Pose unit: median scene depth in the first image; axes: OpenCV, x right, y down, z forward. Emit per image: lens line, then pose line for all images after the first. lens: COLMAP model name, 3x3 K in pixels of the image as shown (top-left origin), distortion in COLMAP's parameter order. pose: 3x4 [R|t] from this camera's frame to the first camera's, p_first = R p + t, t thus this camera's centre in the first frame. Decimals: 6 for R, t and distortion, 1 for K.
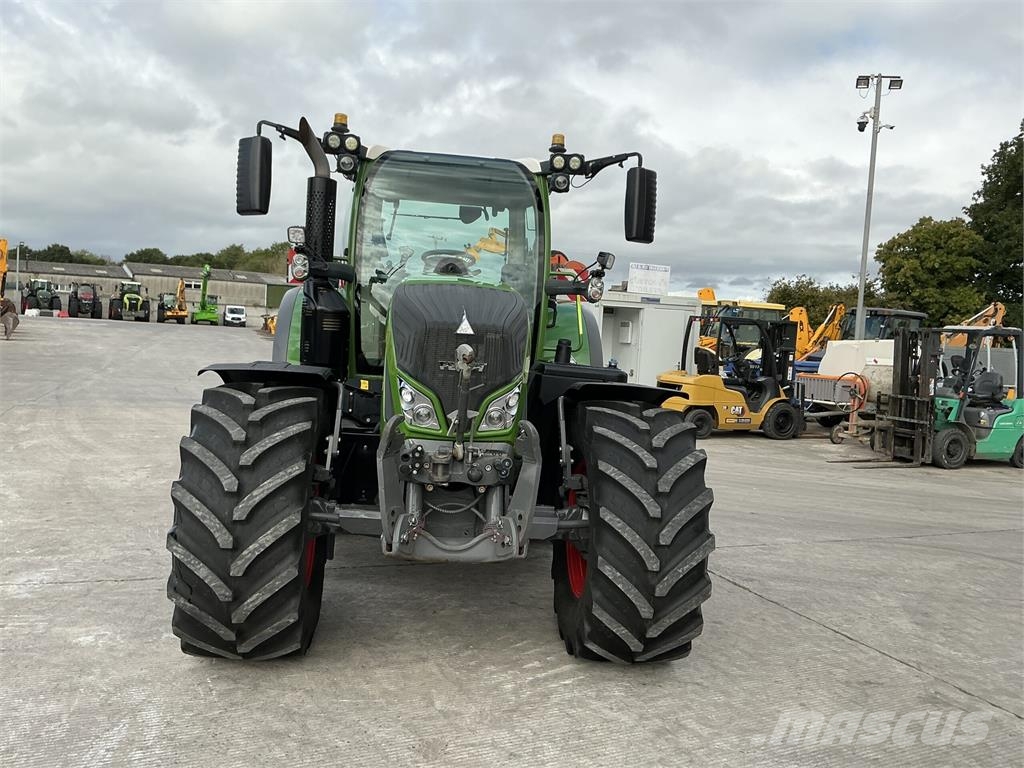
lens RADIAL K [[854.2, 0, 509.5], [0, 854.2, 377.7], [0, 0, 1]] dist [0.062232, -0.143183]
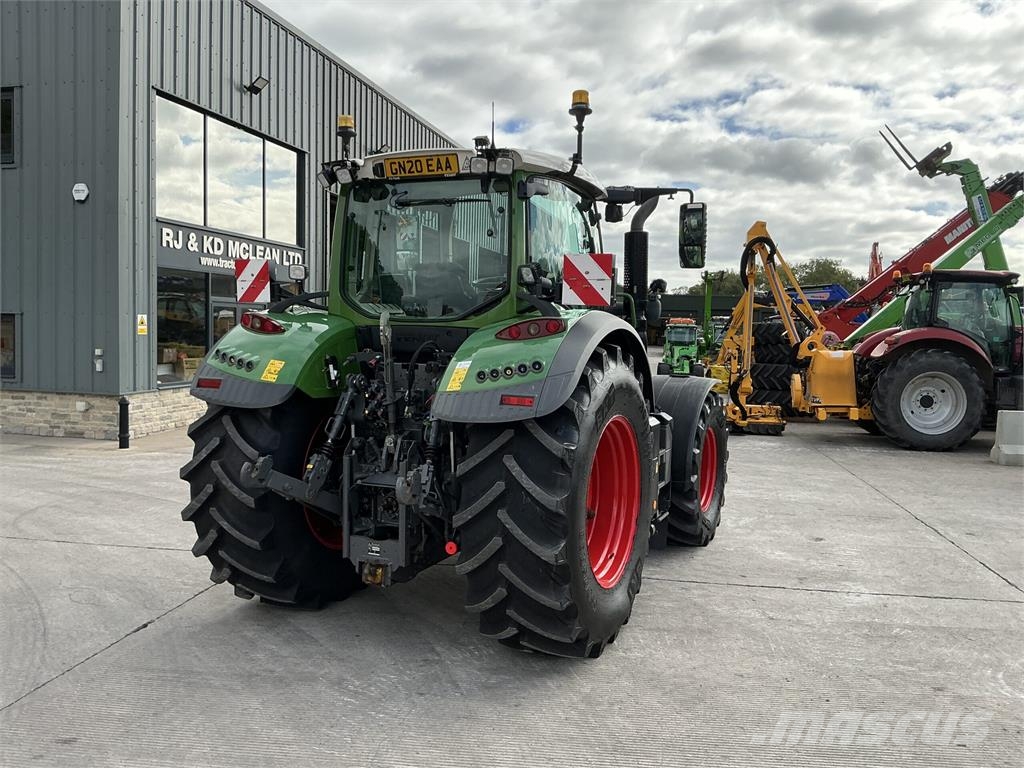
lens RADIAL K [[858.9, 0, 516.7], [0, 858.9, 380.3], [0, 0, 1]] dist [0.105249, -0.209402]
pose [[-0.850185, -0.106412, 0.515619, -0.708983], [-0.036963, 0.989009, 0.143161, -0.193212], [-0.525186, 0.102655, -0.844773, 2.104943]]
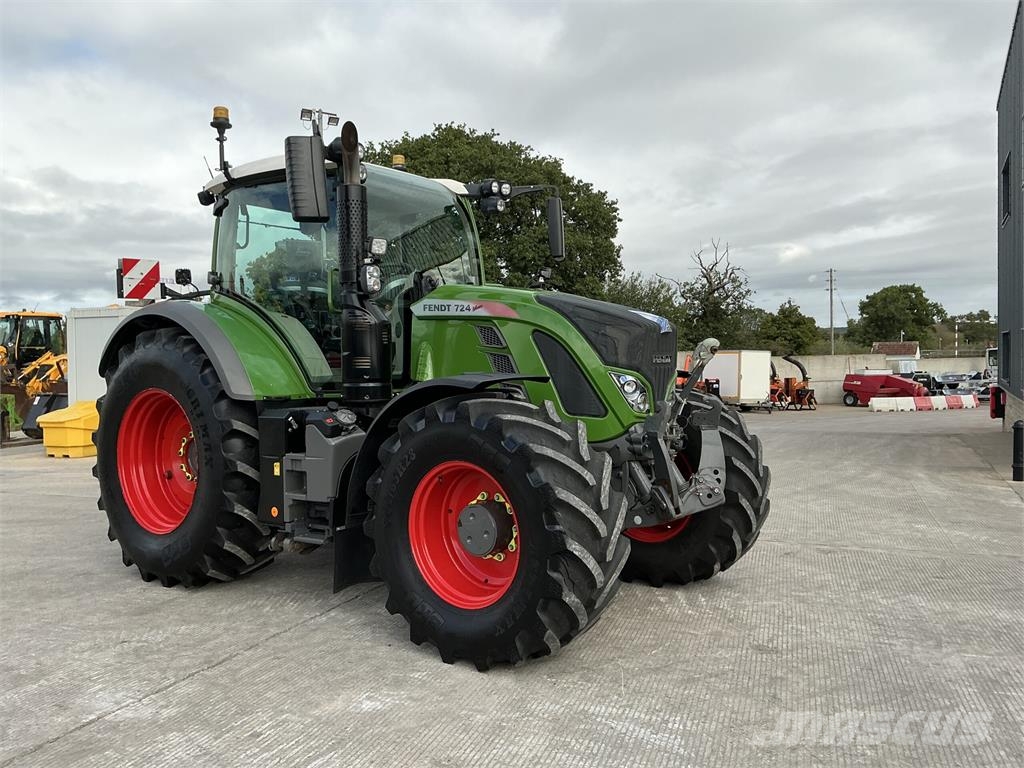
lens RADIAL K [[851.4, 0, 509.1], [0, 851.4, 384.5], [0, 0, 1]] dist [0.105764, -0.228117]
pose [[0.697377, -0.084355, 0.711723, -0.789570], [0.093109, 0.995297, 0.026732, -0.022595], [-0.710631, 0.047626, 0.701951, 0.217784]]
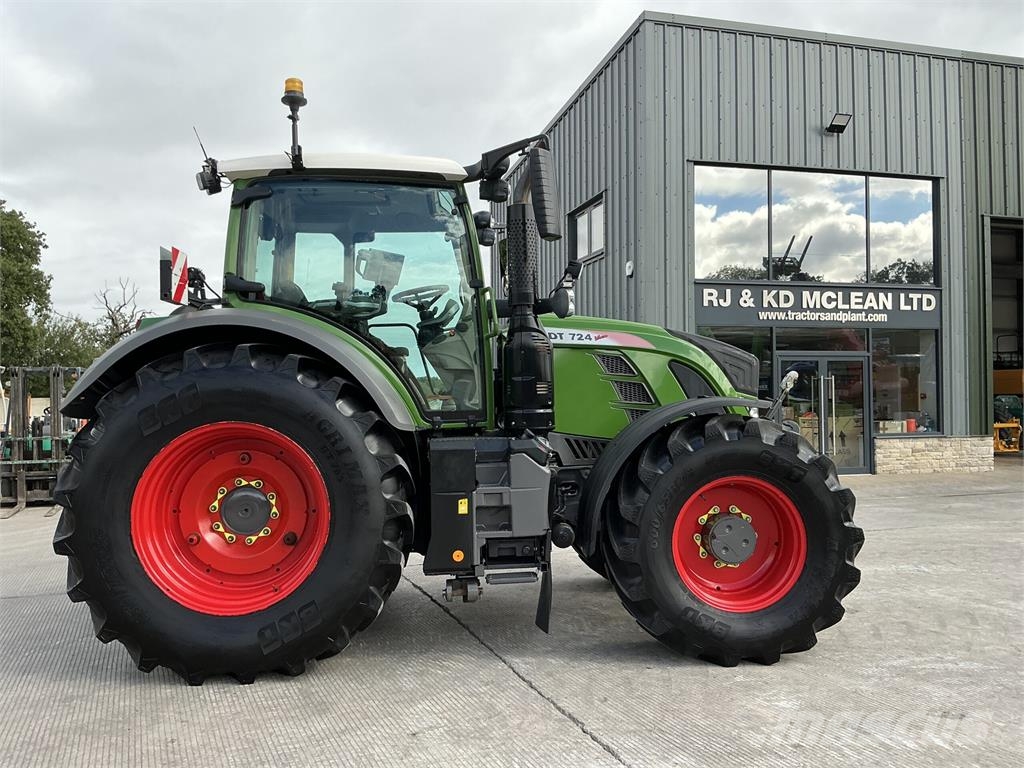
lens RADIAL K [[858.9, 0, 516.7], [0, 858.9, 380.3], [0, 0, 1]] dist [0.105249, -0.209402]
pose [[0.041940, -0.030829, 0.998644, -1.143063], [0.074819, 0.996814, 0.027631, -0.071756], [-0.996315, 0.073559, 0.044113, 0.975650]]
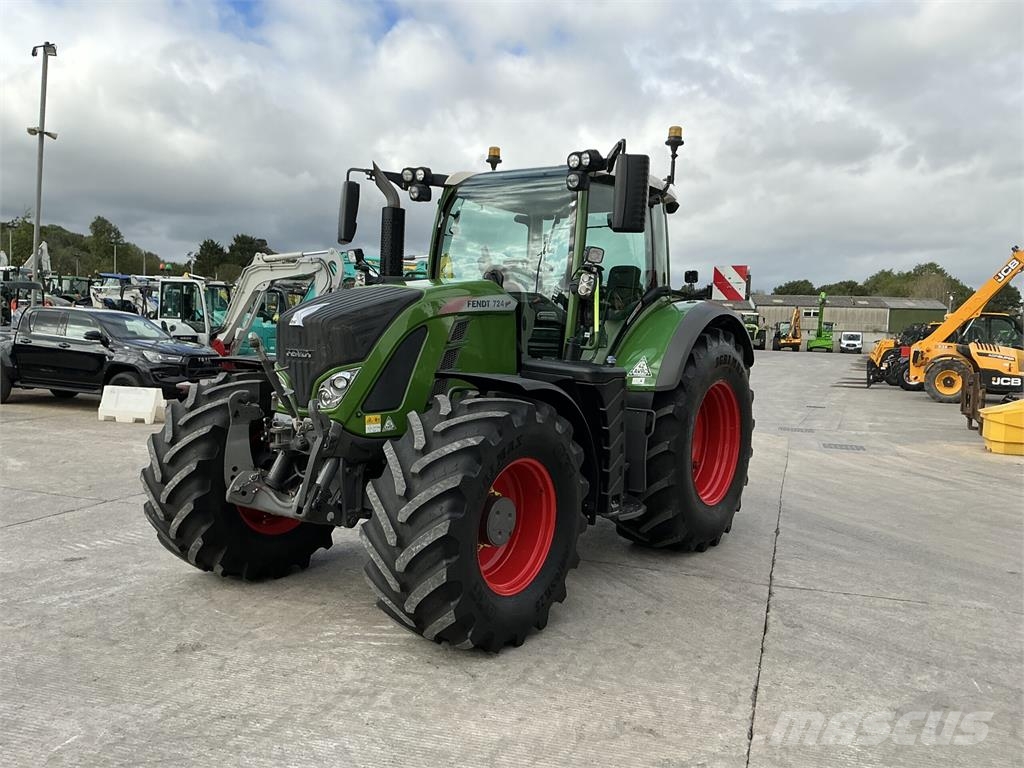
lens RADIAL K [[858.9, 0, 516.7], [0, 858.9, 380.3], [0, 0, 1]] dist [0.105249, -0.209402]
pose [[0.746665, 0.009416, -0.665134, 0.713667], [-0.030511, 0.999332, -0.020104, 0.028349], [0.664500, 0.035305, 0.746454, 0.218472]]
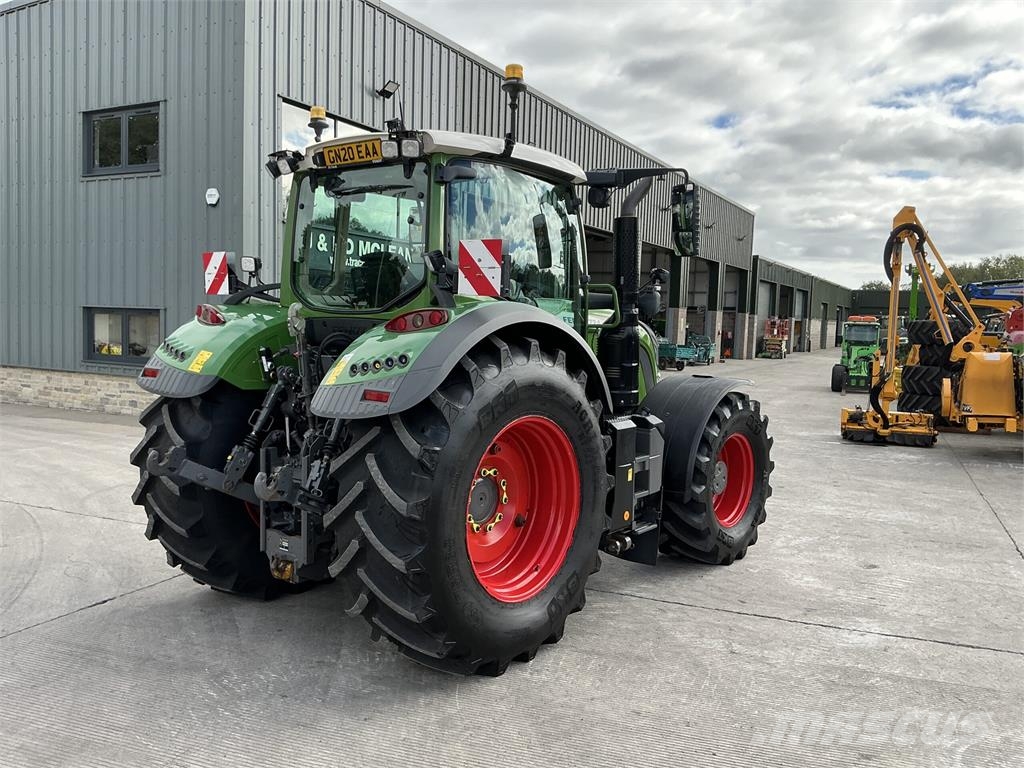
lens RADIAL K [[858.9, 0, 516.7], [0, 858.9, 380.3], [0, 0, 1]] dist [0.105249, -0.209402]
pose [[-0.700668, -0.123717, 0.702680, -0.908771], [-0.022058, 0.988137, 0.151981, -0.191065], [-0.713147, 0.090989, -0.695085, 1.871652]]
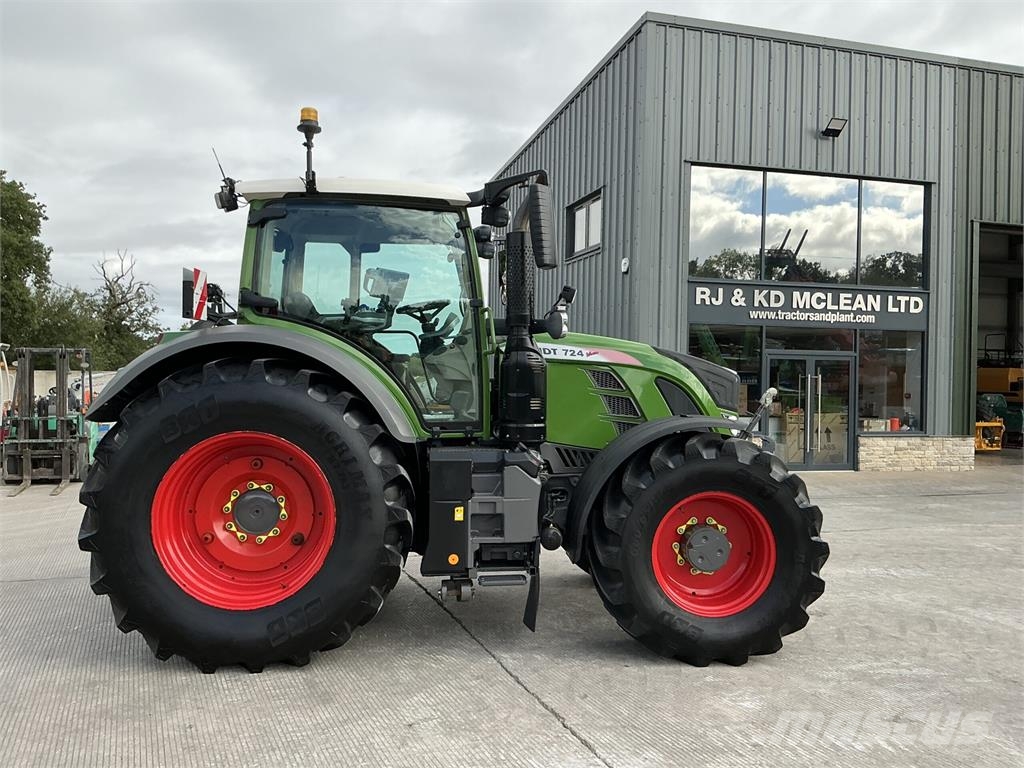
lens RADIAL K [[858.9, 0, 516.7], [0, 858.9, 380.3], [0, 0, 1]] dist [0.105249, -0.209402]
pose [[0.037094, -0.055761, 0.997755, -1.204904], [0.048917, 0.997346, 0.053919, -0.116517], [-0.998114, 0.046807, 0.039723, 0.970744]]
